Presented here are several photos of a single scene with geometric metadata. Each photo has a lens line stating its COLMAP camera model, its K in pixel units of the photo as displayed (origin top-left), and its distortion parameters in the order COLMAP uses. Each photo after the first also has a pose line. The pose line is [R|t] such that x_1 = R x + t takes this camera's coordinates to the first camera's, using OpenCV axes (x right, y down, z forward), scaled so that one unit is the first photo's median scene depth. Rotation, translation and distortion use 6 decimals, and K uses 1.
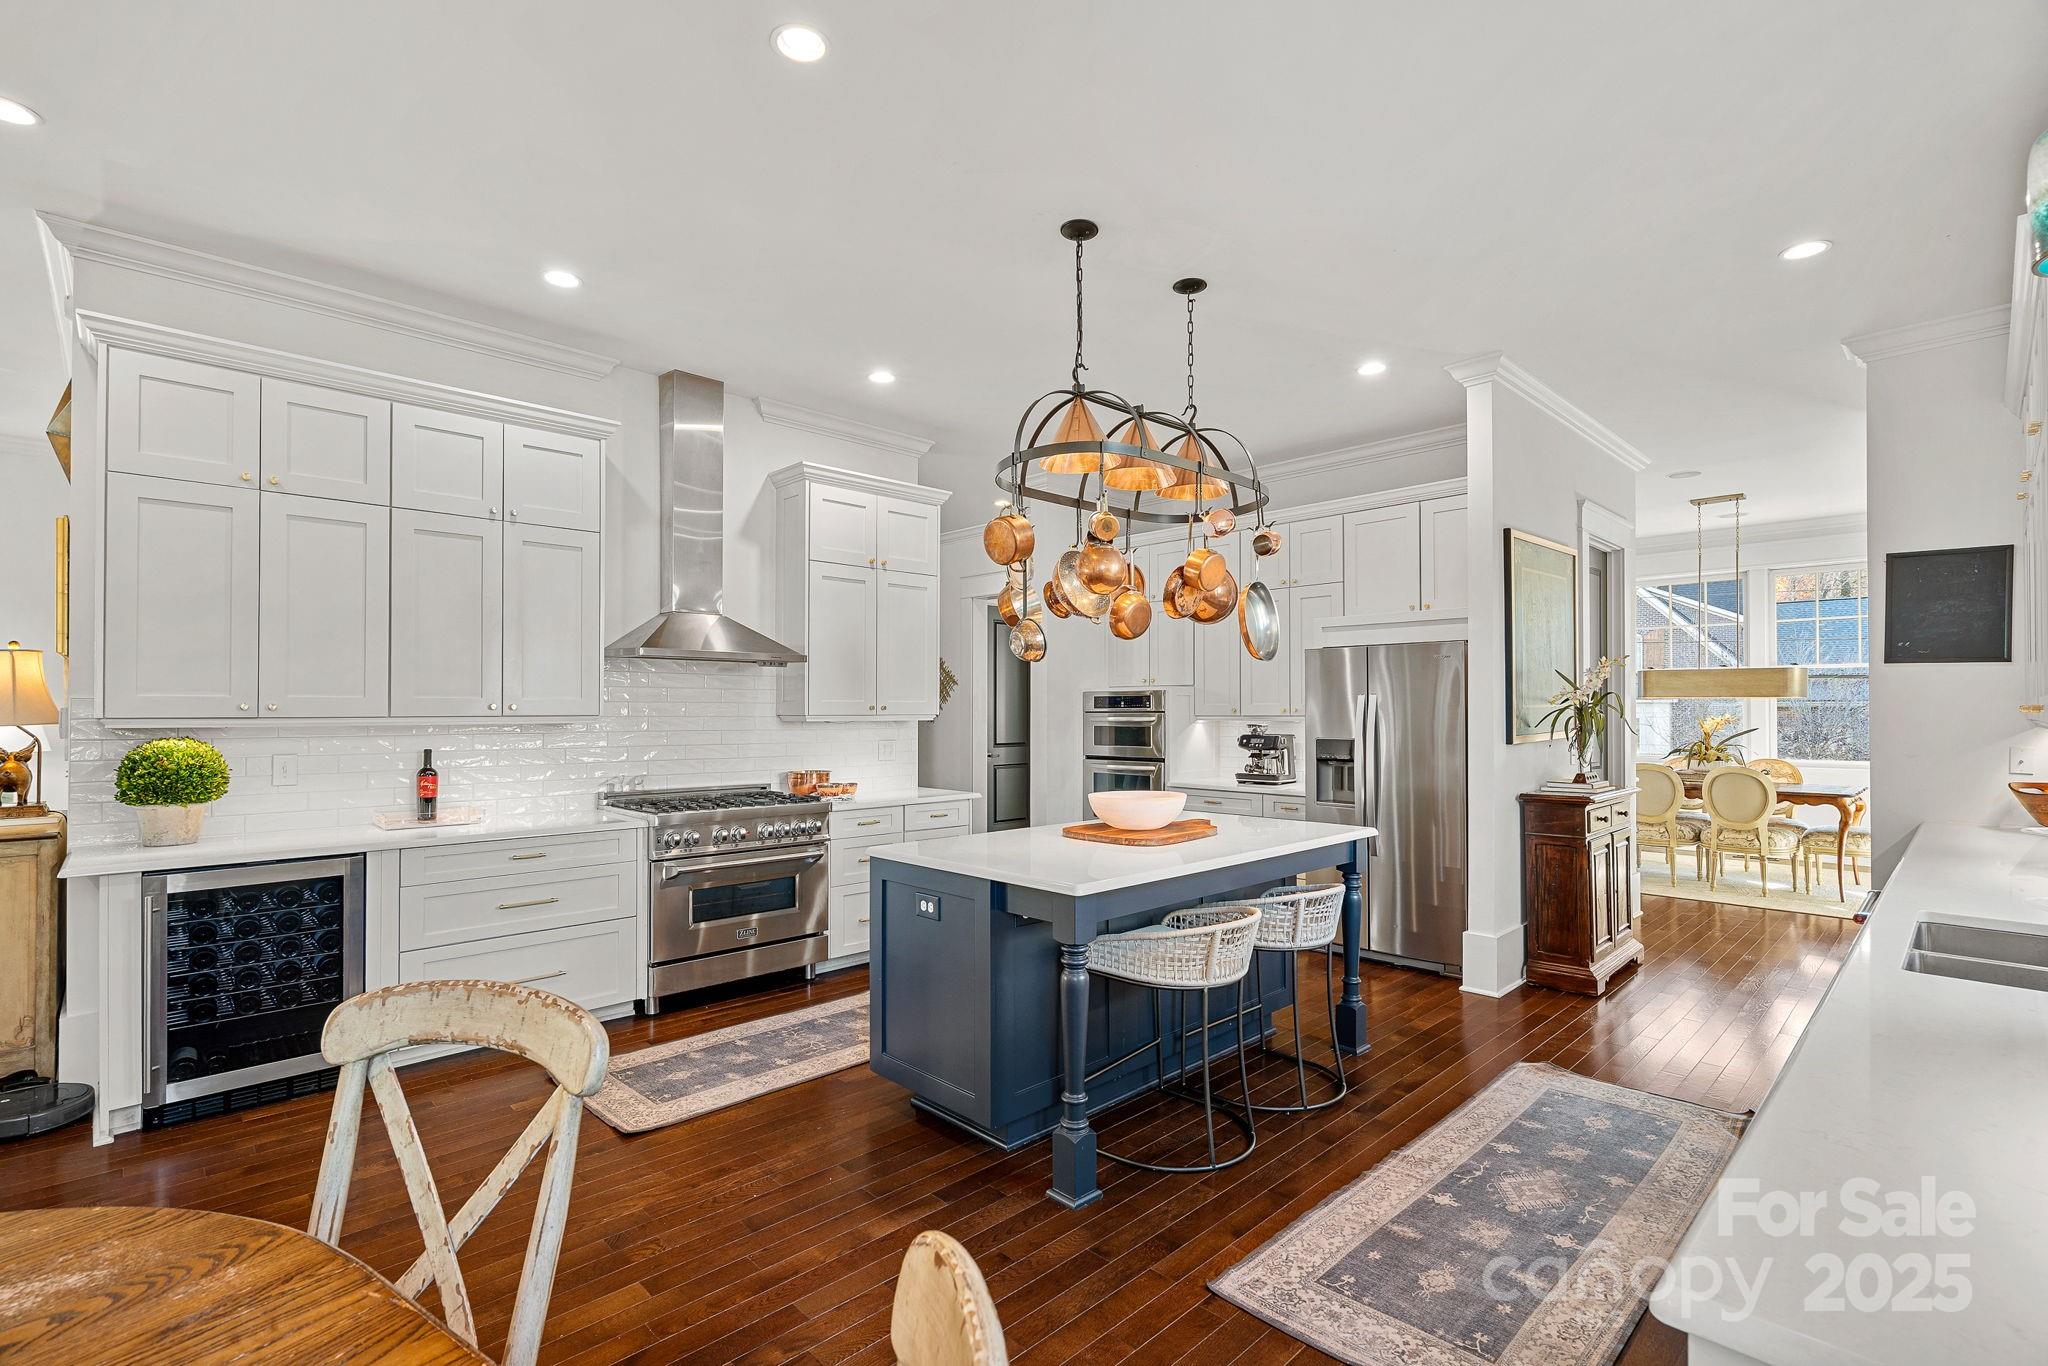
lens RADIAL K [[936.5, 0, 1024.7], [0, 936.5, 697.6], [0, 0, 1]] dist [0.003904, 0.000964]
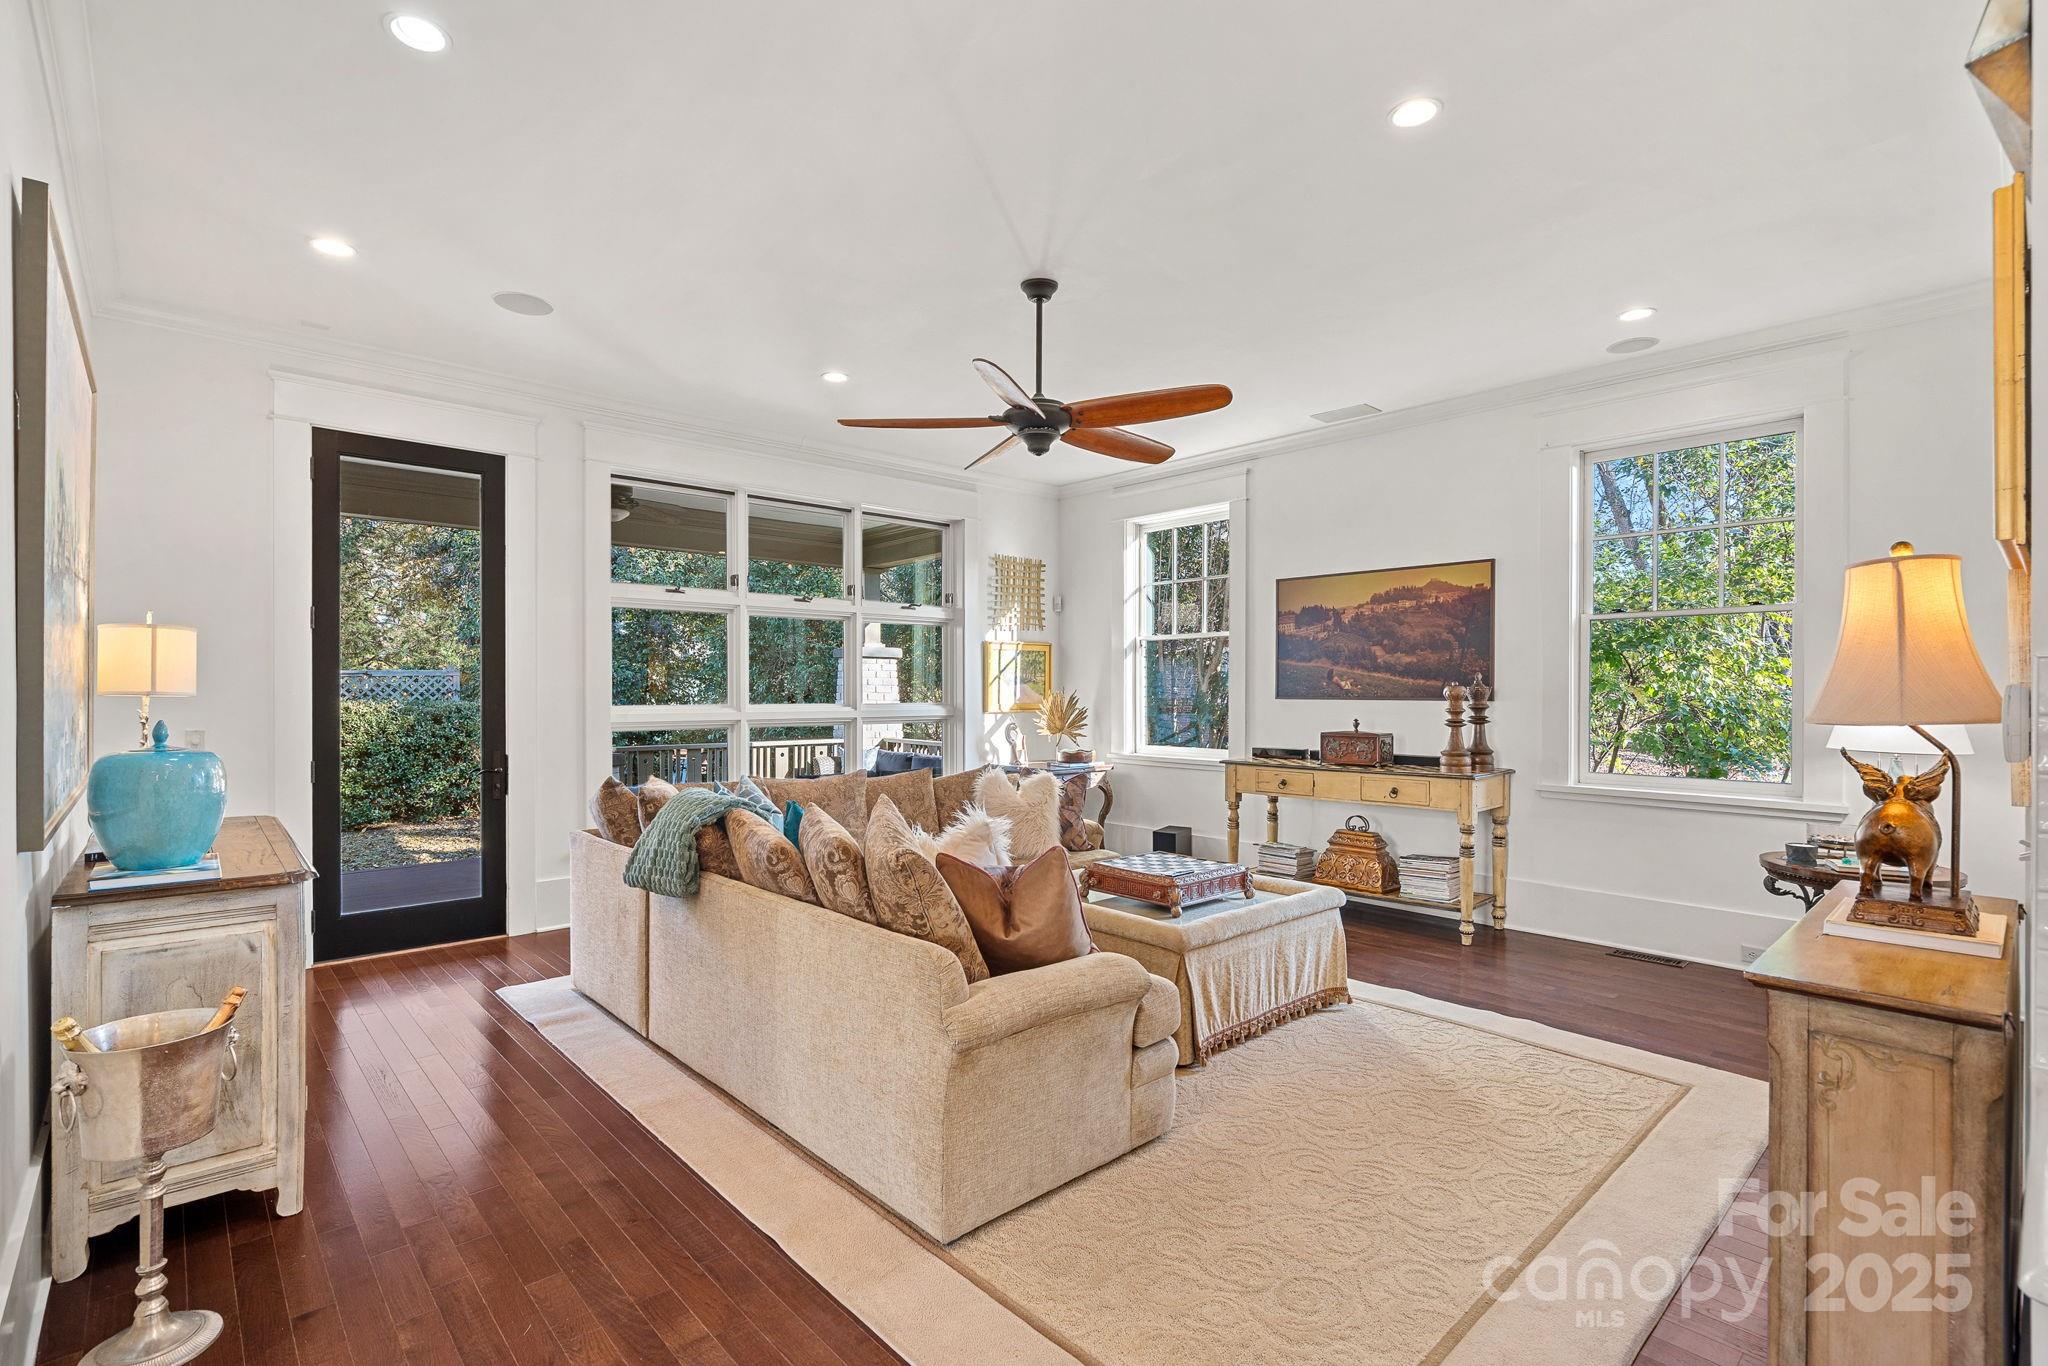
lens RADIAL K [[936.5, 0, 1023.9], [0, 936.5, 689.5], [0, 0, 1]] dist [0.003904, 0.000964]
pose [[-0.018479, 0.004579, -0.999819, -0.603583], [0.005992, 0.999972, 0.004469, 0.007928], [0.999811, -0.005909, -0.018506, 0.577320]]
